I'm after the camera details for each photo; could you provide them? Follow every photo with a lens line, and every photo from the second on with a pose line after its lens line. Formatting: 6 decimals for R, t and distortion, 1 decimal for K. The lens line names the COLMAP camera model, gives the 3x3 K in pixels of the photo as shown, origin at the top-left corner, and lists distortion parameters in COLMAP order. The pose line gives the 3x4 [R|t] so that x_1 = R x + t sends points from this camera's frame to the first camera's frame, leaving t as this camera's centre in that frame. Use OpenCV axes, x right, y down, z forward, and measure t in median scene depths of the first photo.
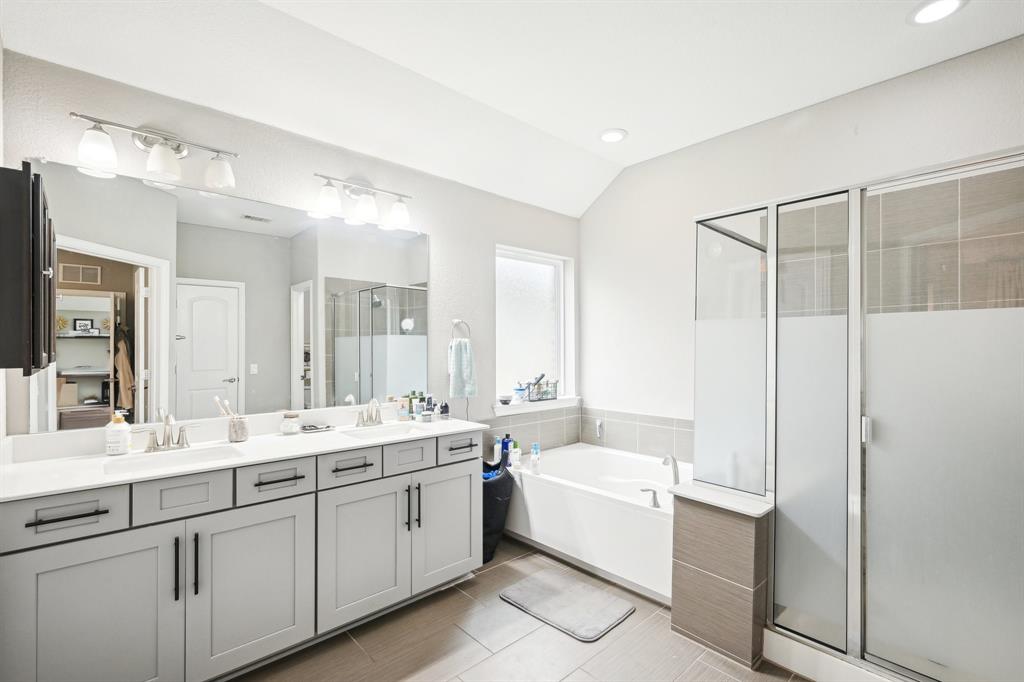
lens RADIAL K [[455.5, 0, 509.3], [0, 455.5, 348.7], [0, 0, 1]] dist [0.000481, -0.001127]
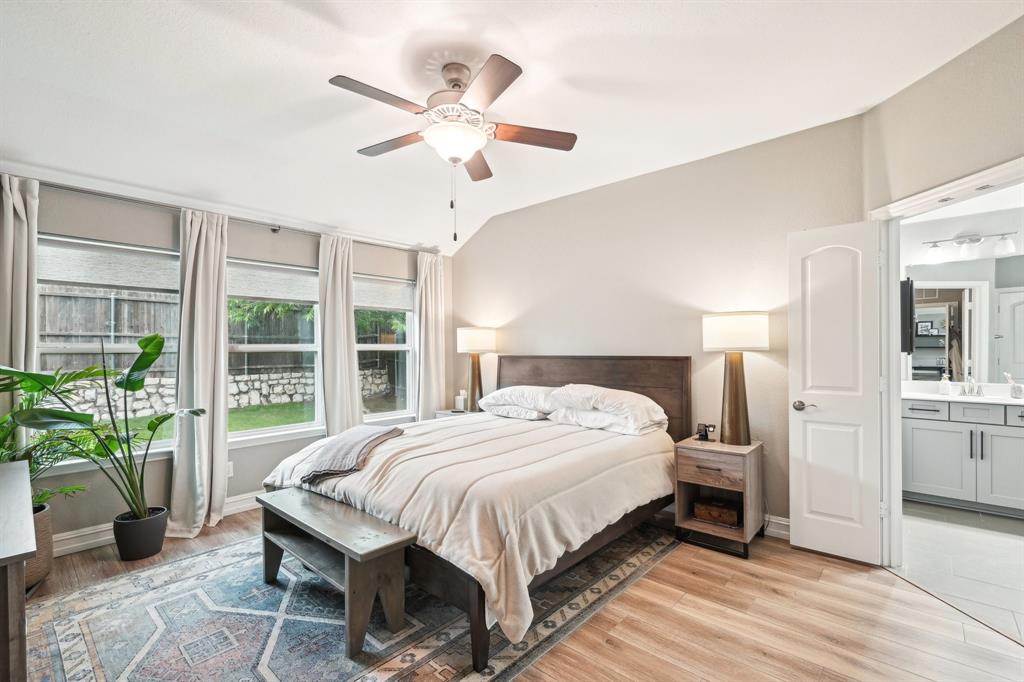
lens RADIAL K [[455.5, 0, 508.7], [0, 455.5, 346.8], [0, 0, 1]] dist [0.000481, -0.001127]
pose [[0.080703, 0.000785, -0.996738, 0.518912], [0.002839, 0.999995, 0.001017, -0.000121], [0.996734, -0.002912, 0.080701, -0.570067]]
